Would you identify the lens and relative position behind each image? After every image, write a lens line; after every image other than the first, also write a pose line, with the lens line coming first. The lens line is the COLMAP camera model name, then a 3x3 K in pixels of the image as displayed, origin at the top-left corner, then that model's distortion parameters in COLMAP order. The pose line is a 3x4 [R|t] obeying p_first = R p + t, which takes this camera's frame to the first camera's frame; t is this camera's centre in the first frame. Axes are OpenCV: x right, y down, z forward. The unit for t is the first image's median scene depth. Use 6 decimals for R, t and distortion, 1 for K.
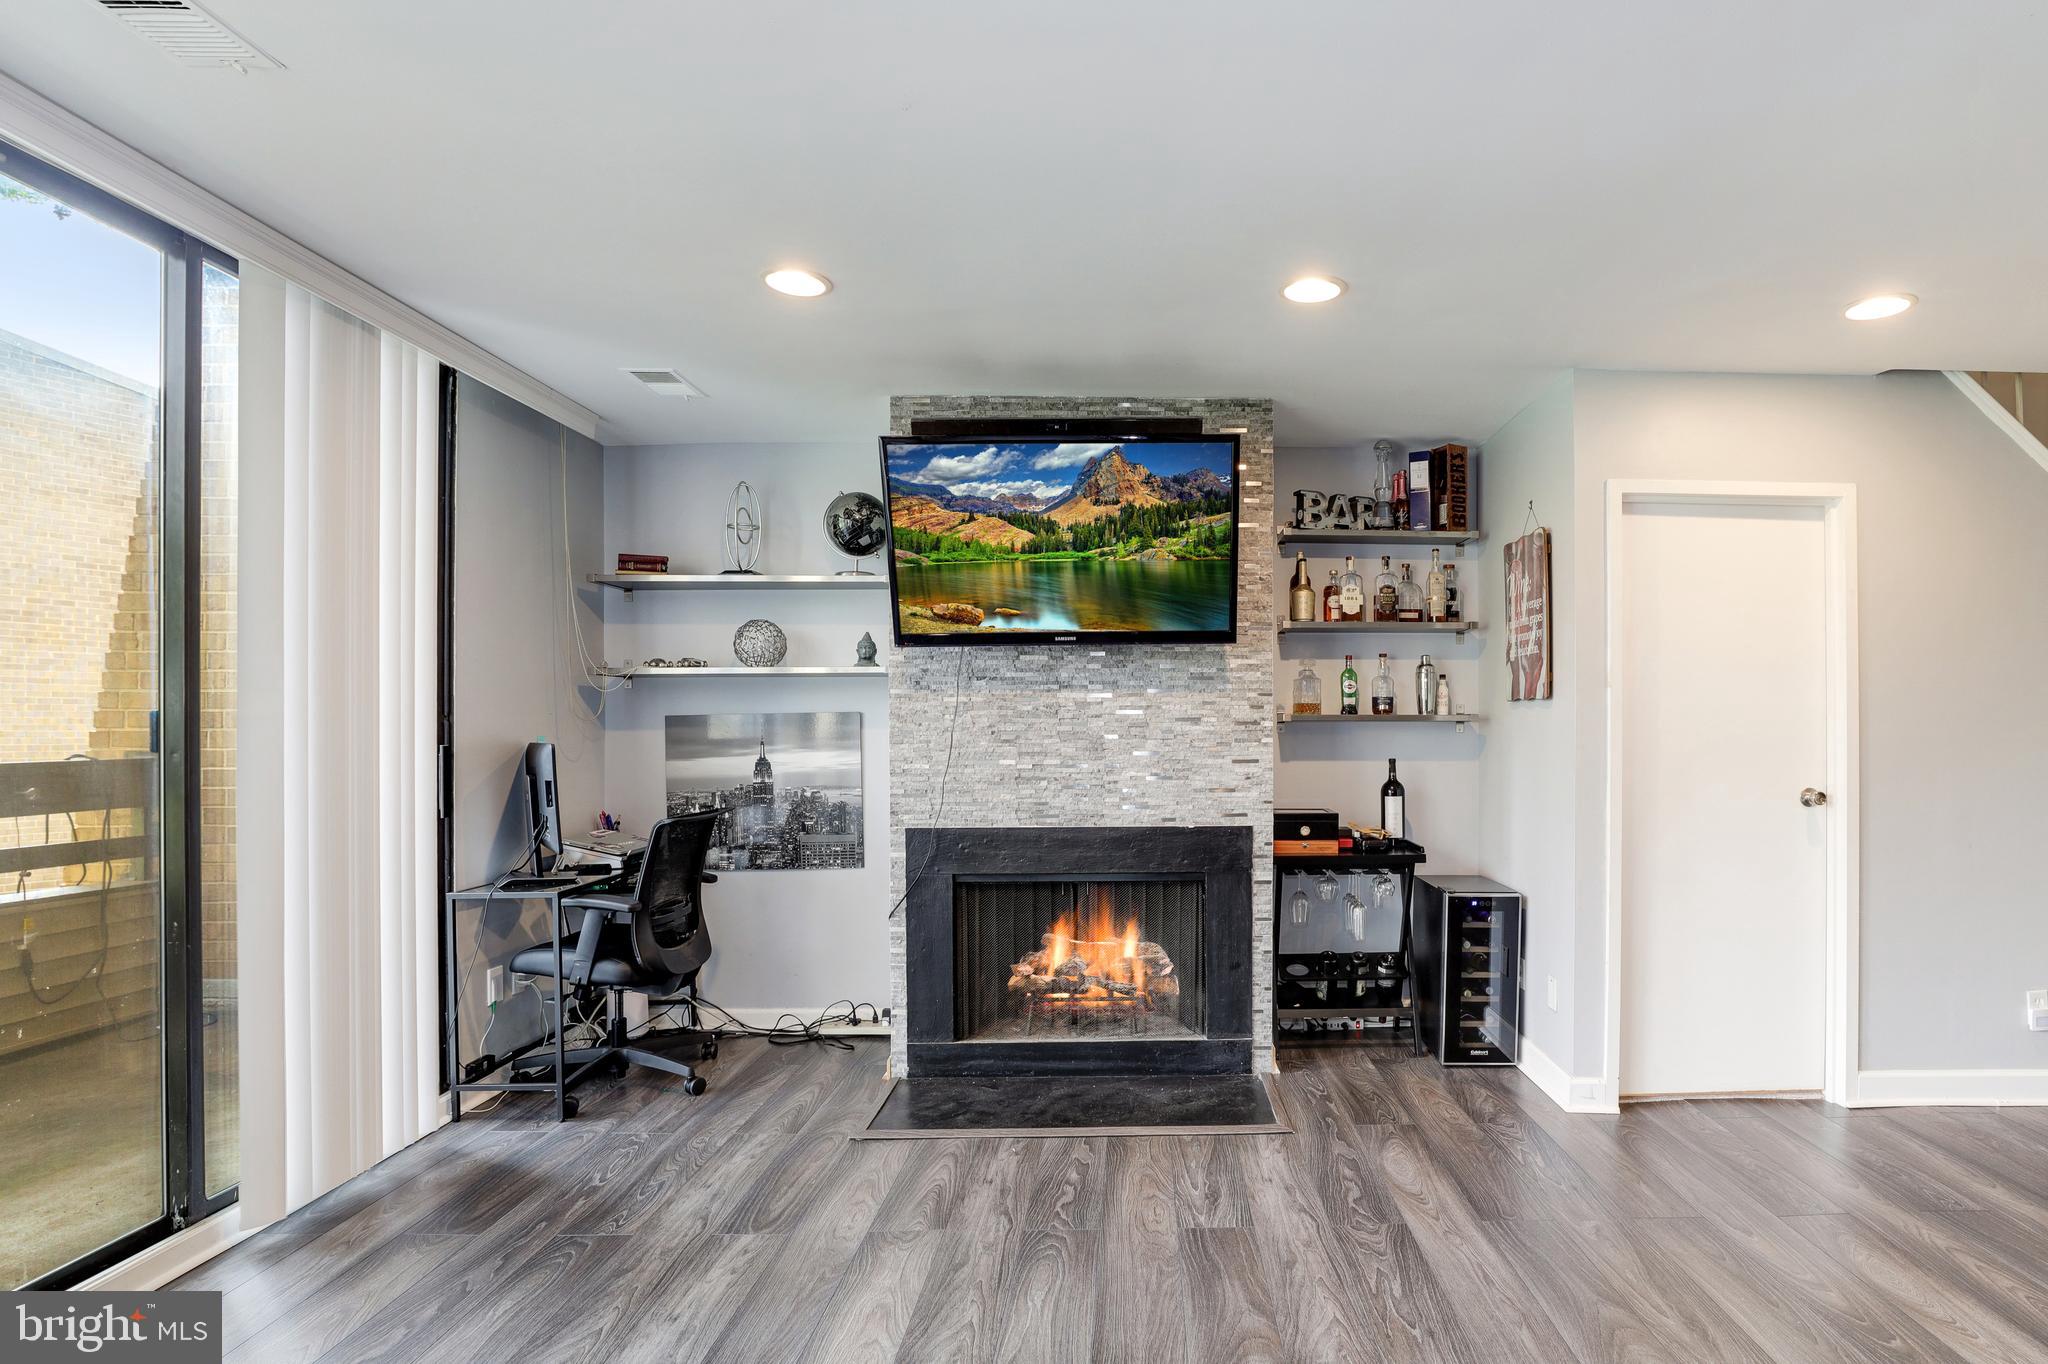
lens RADIAL K [[1022.9, 0, 1151.8], [0, 1022.9, 730.1], [0, 0, 1]] dist [-0.033955, 0.000385]
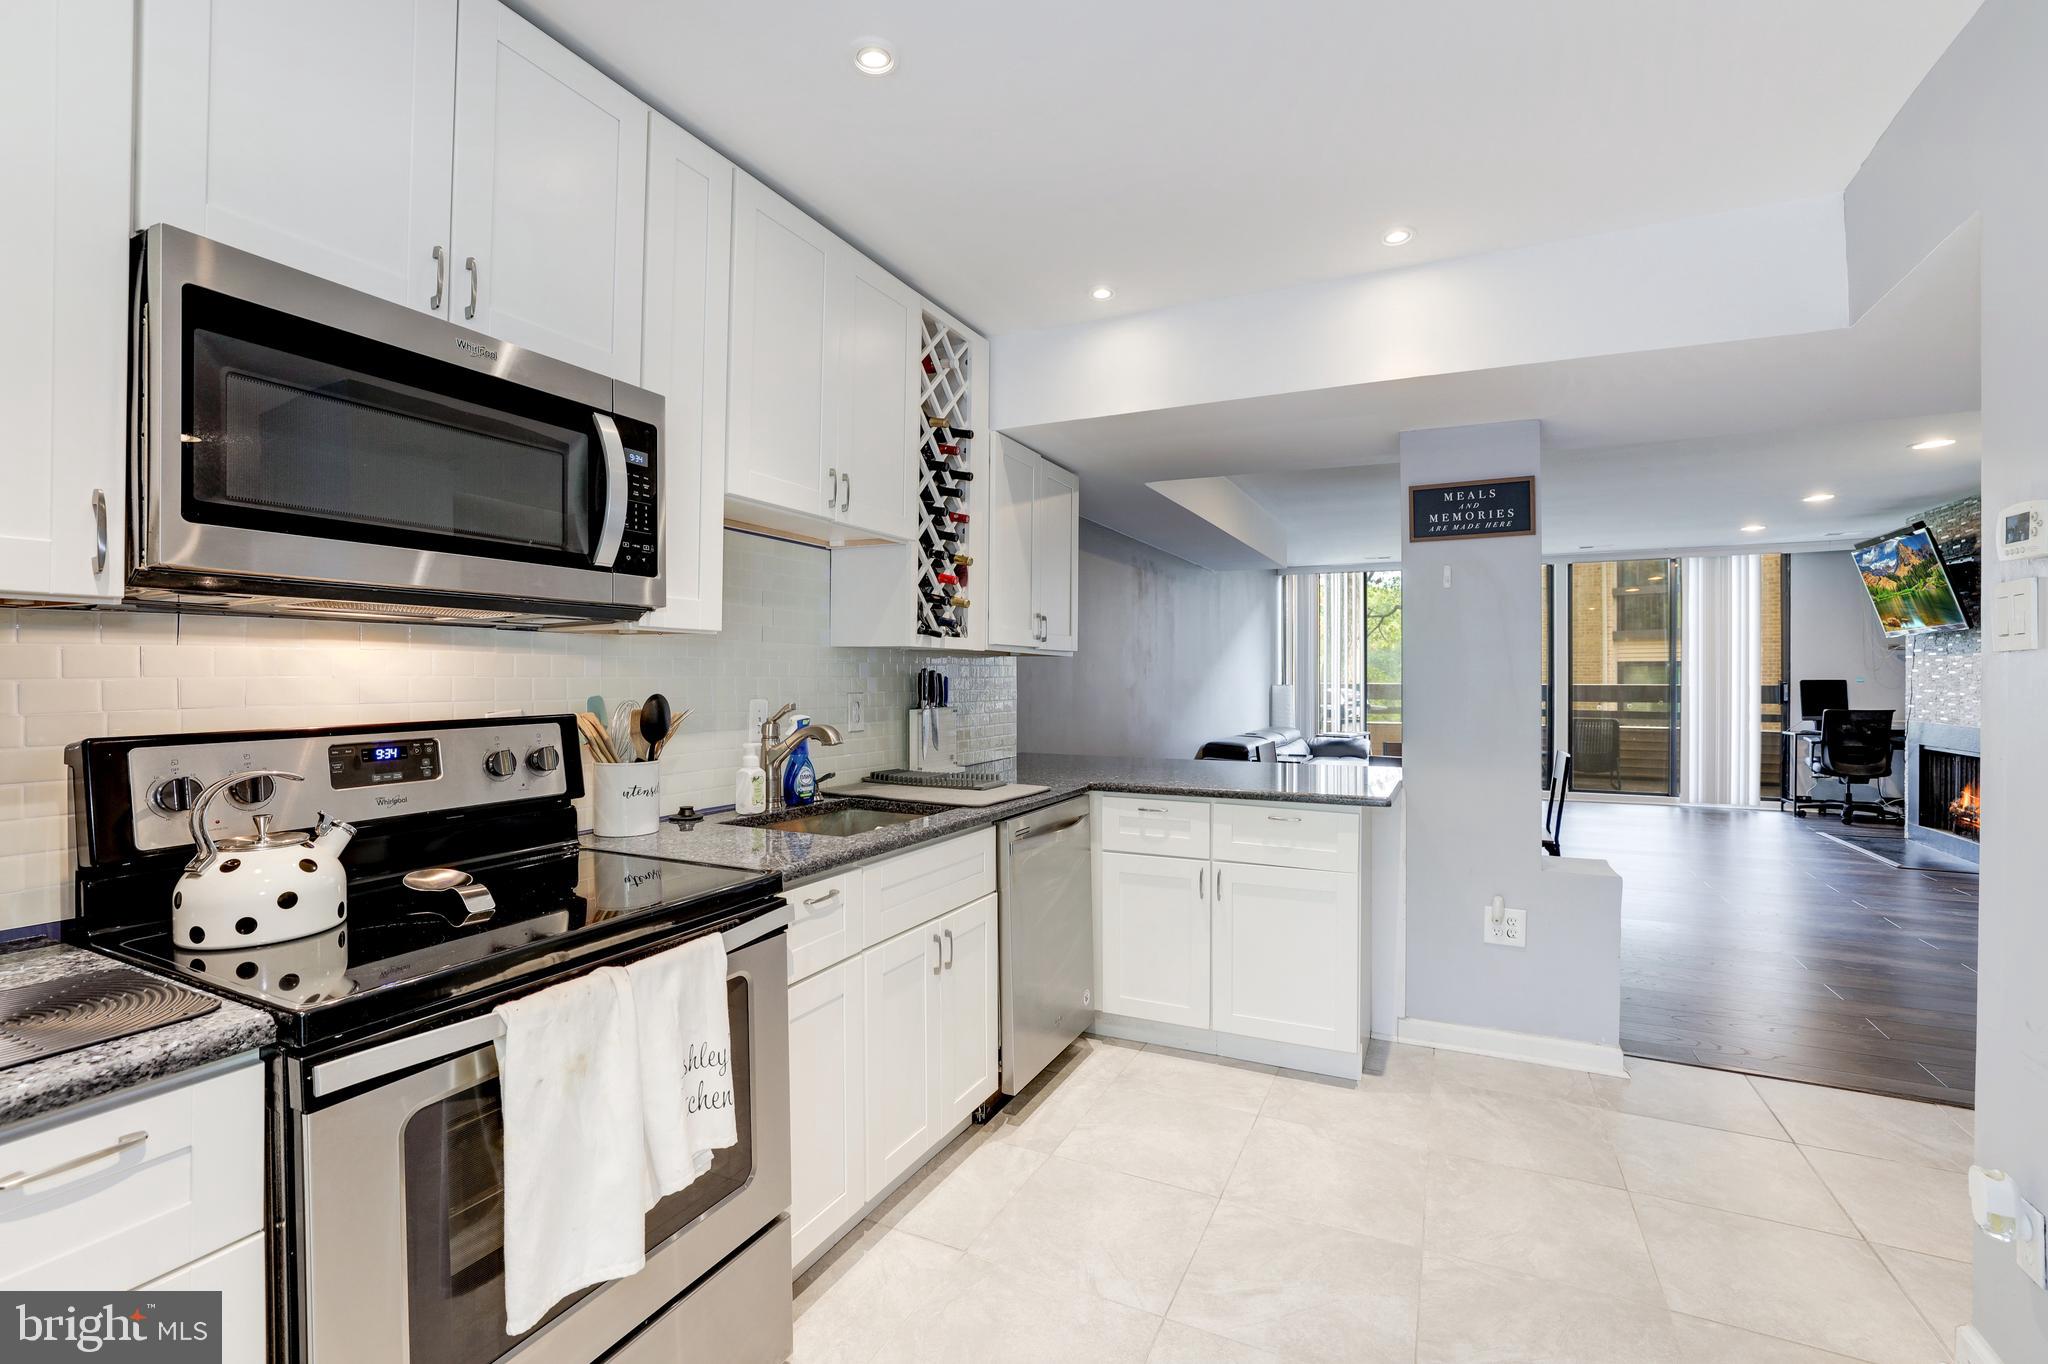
lens RADIAL K [[886.5, 0, 1023.4], [0, 886.5, 672.6], [0, 0, 1]] dist [-0.051080, 0.019685]
pose [[-0.465327, -0.001907, -0.885137, 2.230219], [-0.002359, 0.999997, -0.000915, 0.000244], [0.885136, 0.001662, -0.465330, 0.205671]]
